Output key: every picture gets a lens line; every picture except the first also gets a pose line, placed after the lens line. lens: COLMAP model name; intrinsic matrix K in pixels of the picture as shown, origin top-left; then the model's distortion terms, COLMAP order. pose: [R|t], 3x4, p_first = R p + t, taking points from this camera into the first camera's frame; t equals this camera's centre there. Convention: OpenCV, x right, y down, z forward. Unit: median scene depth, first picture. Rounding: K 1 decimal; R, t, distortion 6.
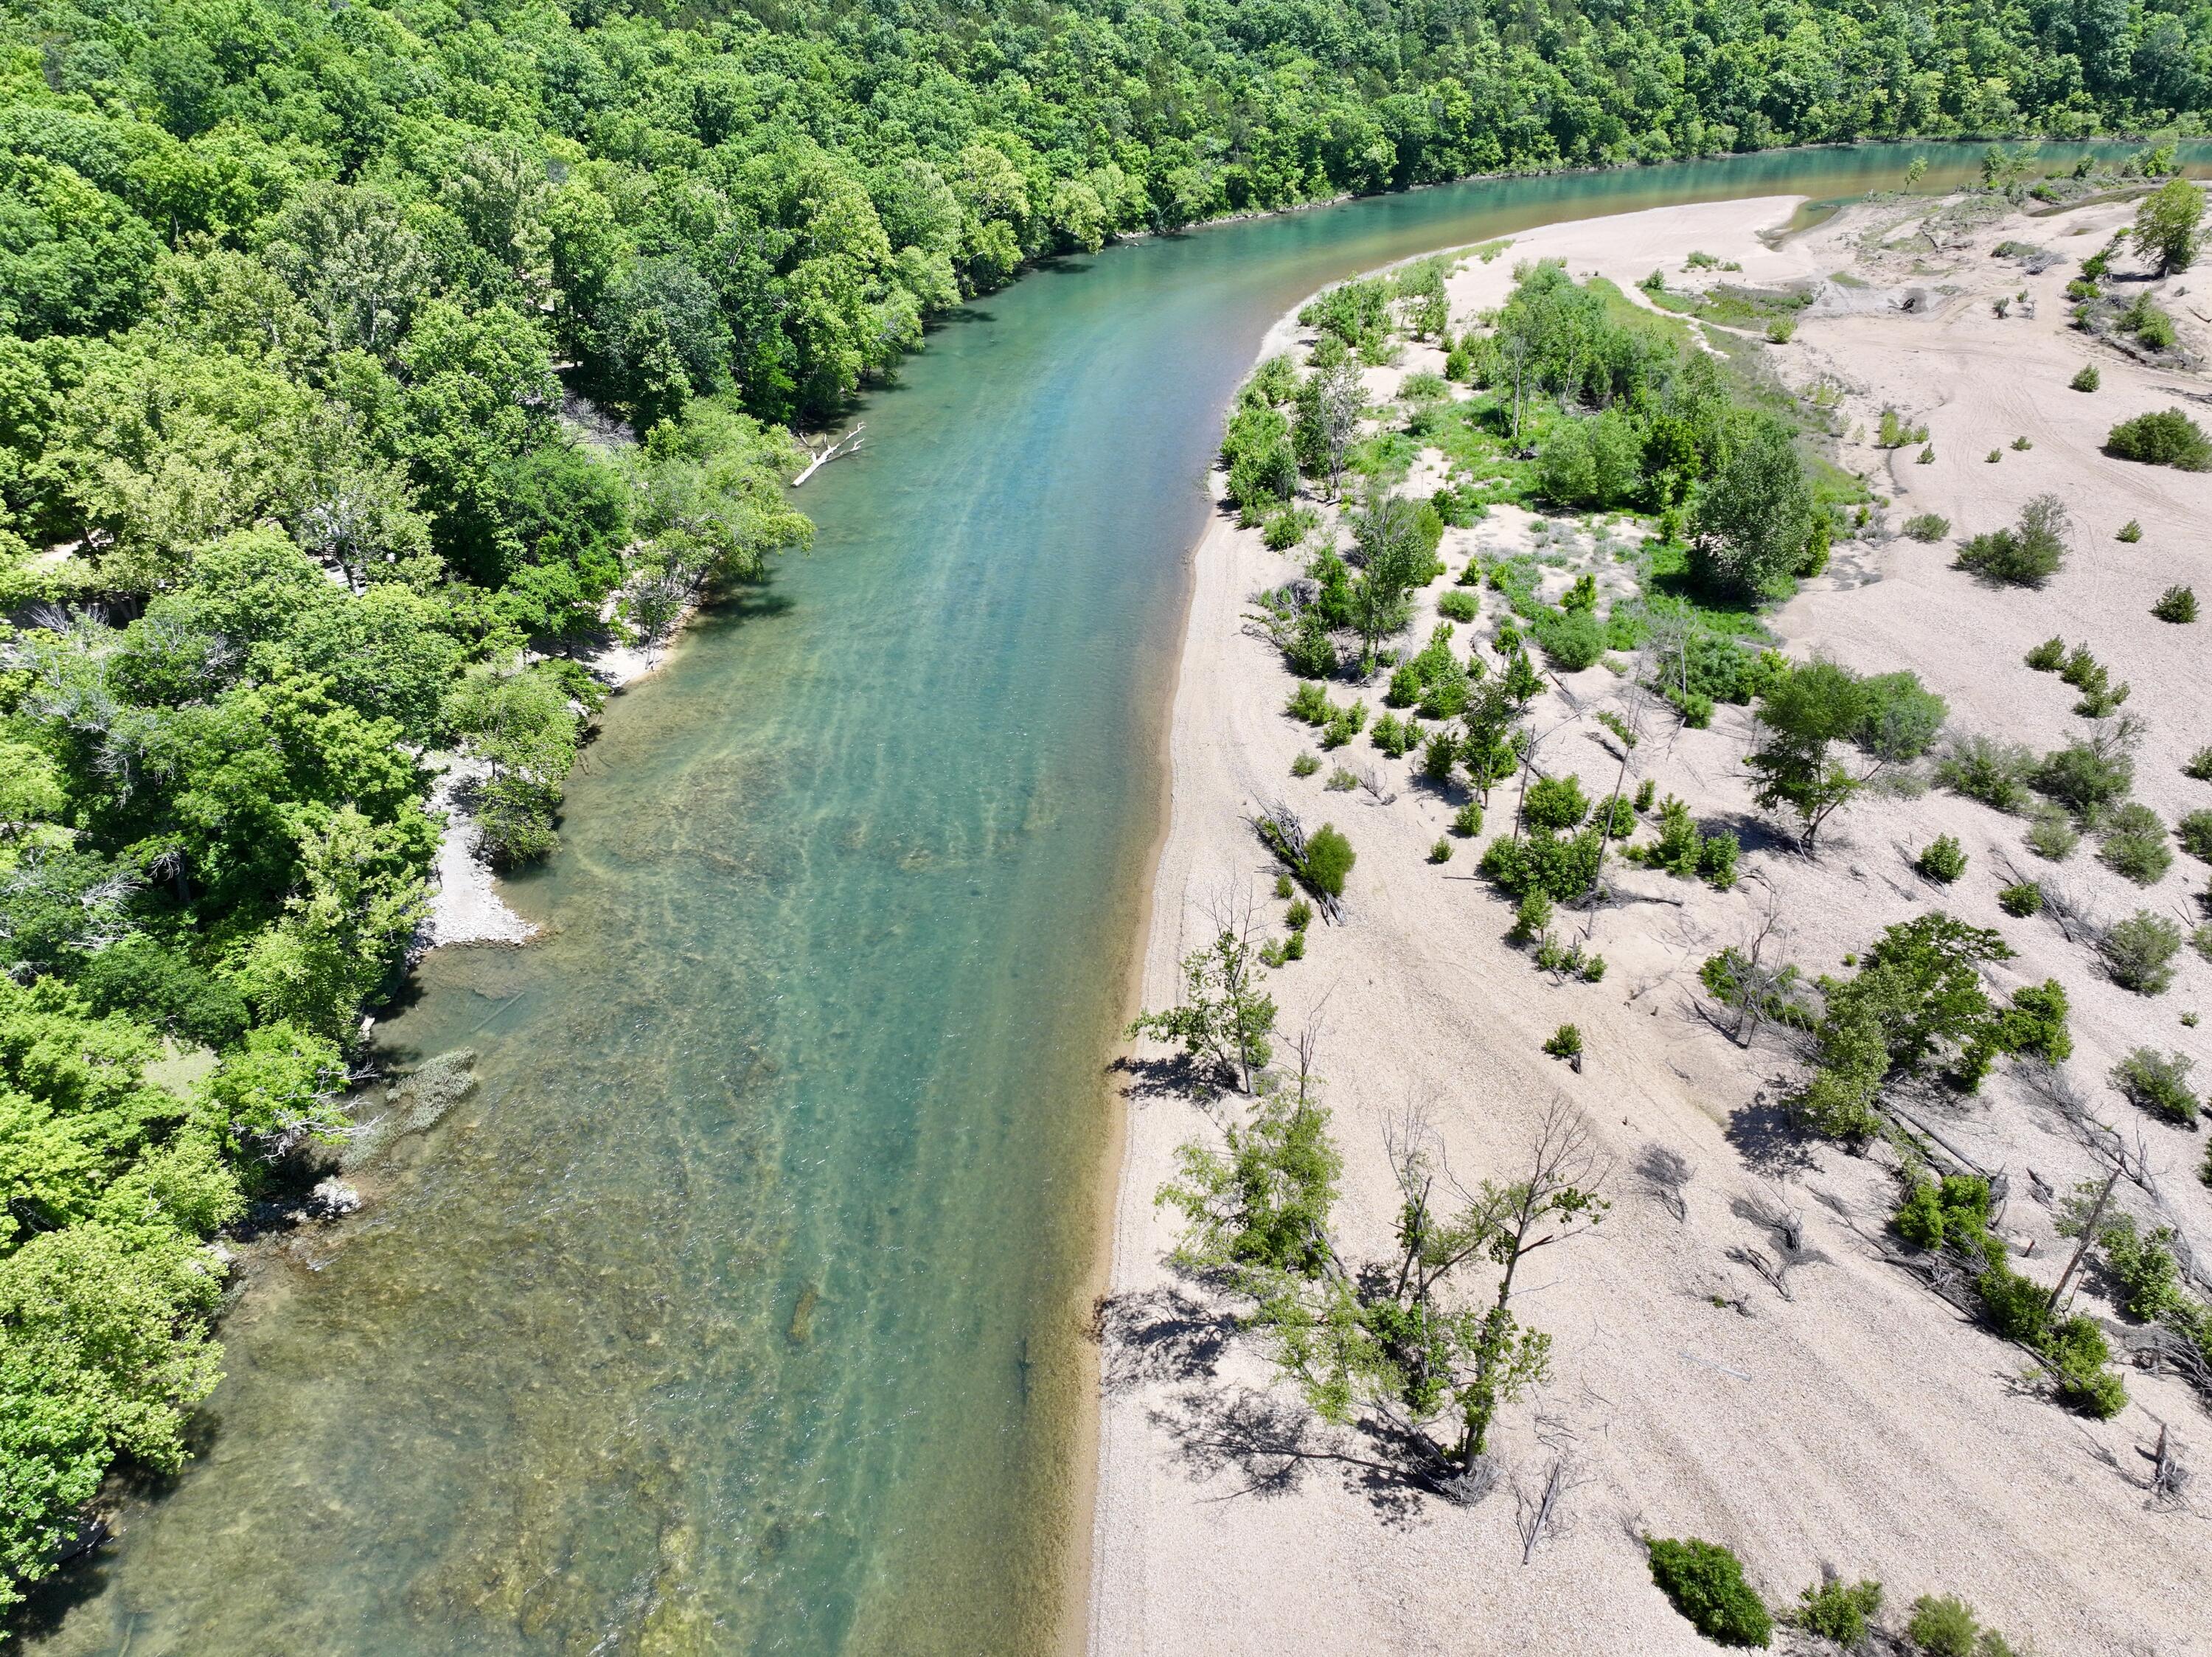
lens RADIAL K [[1548.9, 0, 1113.6], [0, 1548.9, 831.8], [0, 0, 1]] dist [0.002756, 0.011108]
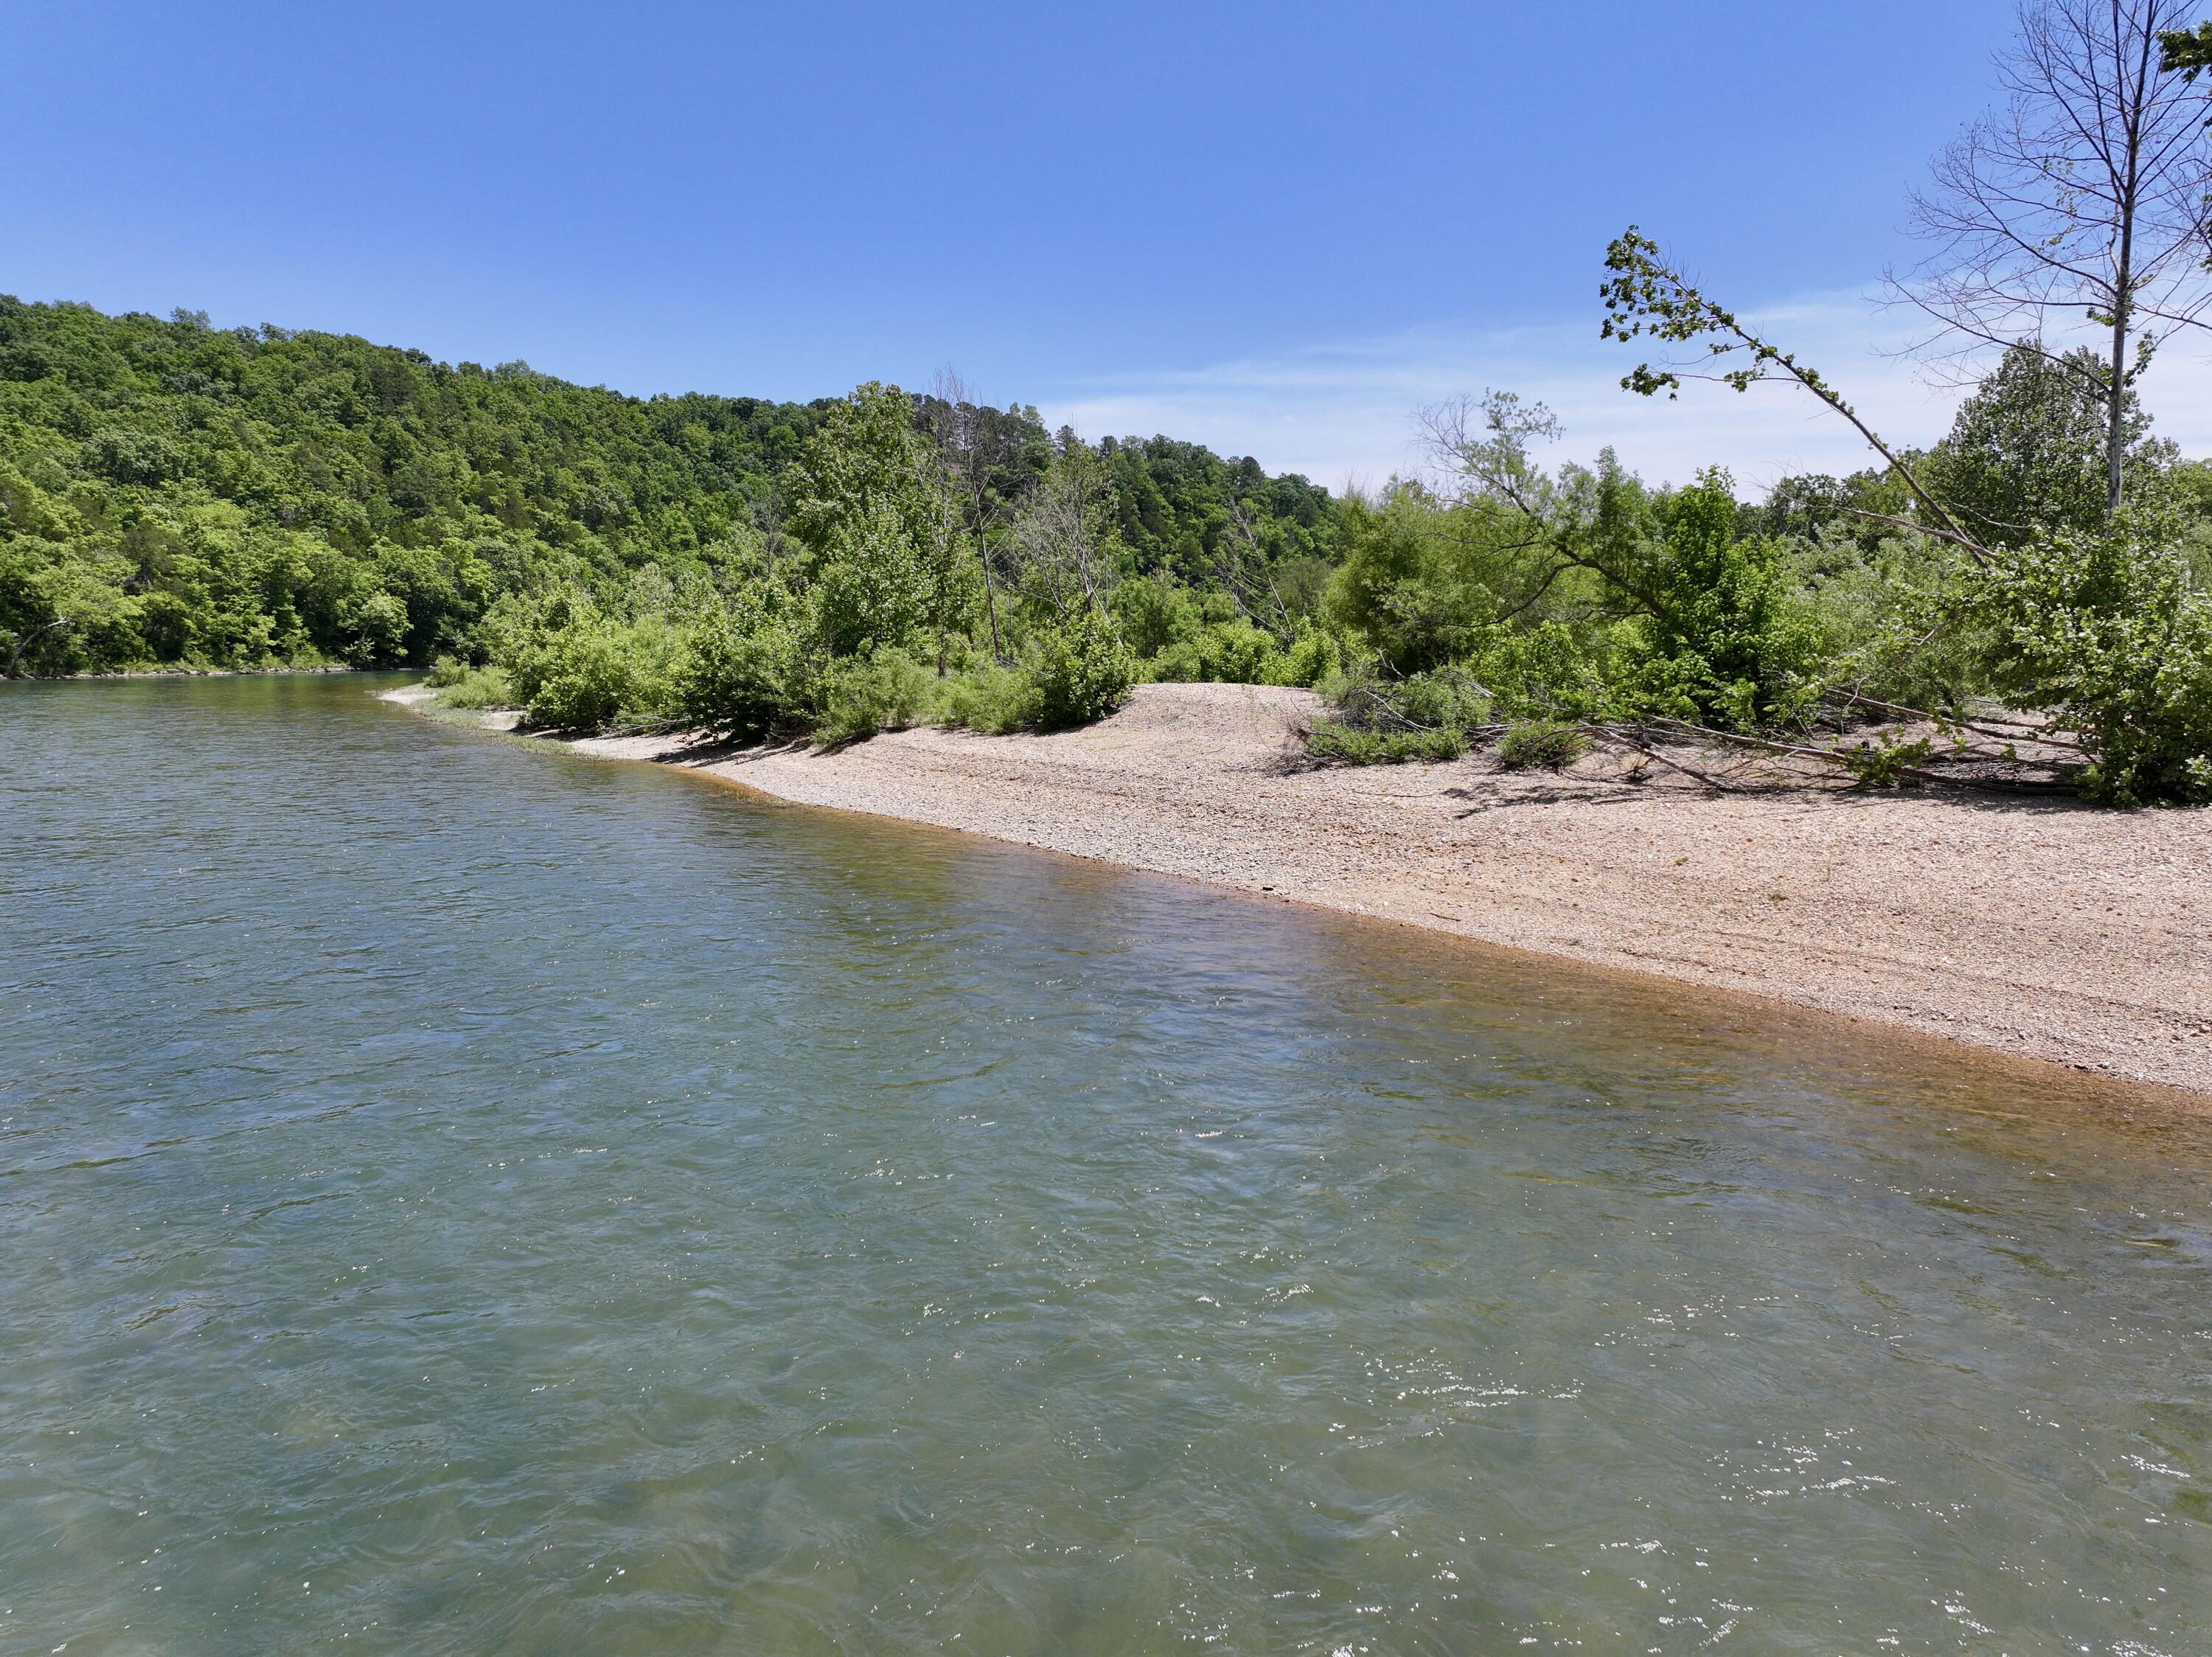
lens RADIAL K [[1548.9, 0, 1113.6], [0, 1548.9, 831.8], [0, 0, 1]] dist [0.002756, 0.011108]
pose [[0.756625, -0.075933, 0.649425, -0.048227], [0.347949, 0.887678, -0.301594, -0.051794], [-0.553580, 0.454160, 0.698060, 0.553878]]
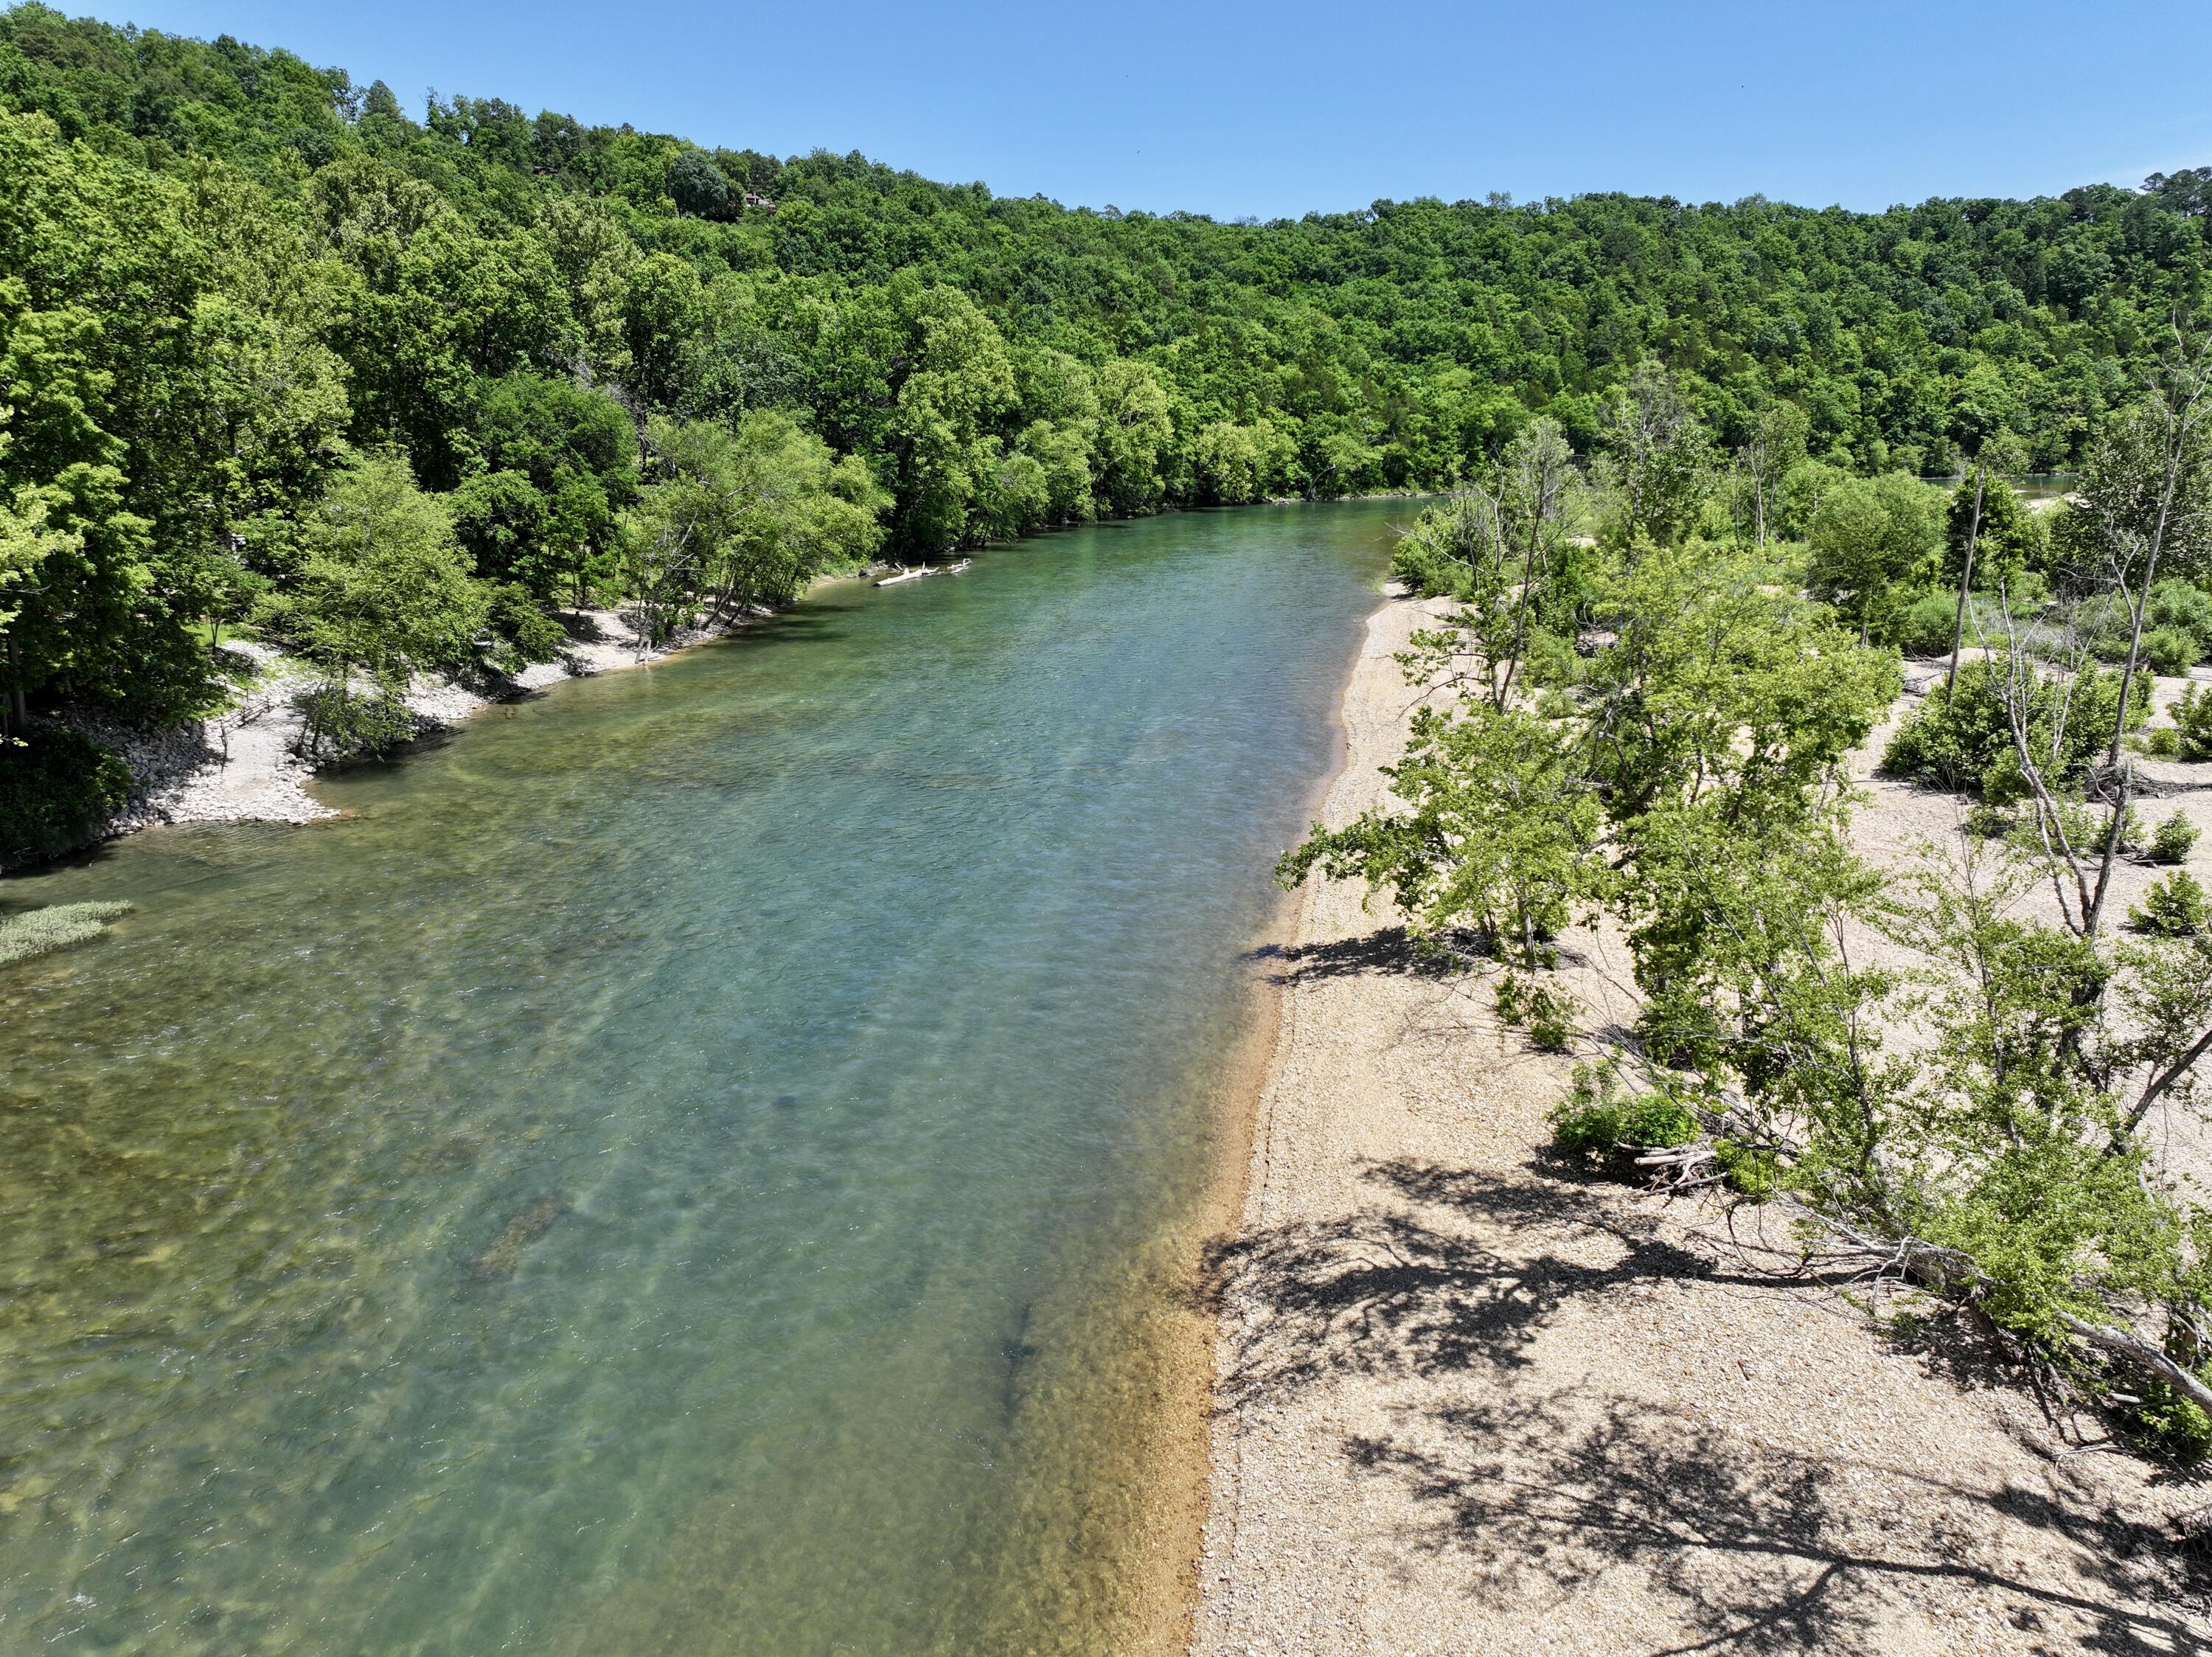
lens RADIAL K [[1548.9, 0, 1113.6], [0, 1548.9, 831.8], [0, 0, 1]] dist [0.002756, 0.011108]
pose [[0.995629, 0.020209, -0.091185, -0.000422], [-0.046486, 0.954012, -0.296142, 0.114697], [0.081007, 0.299086, 0.950781, 0.203530]]
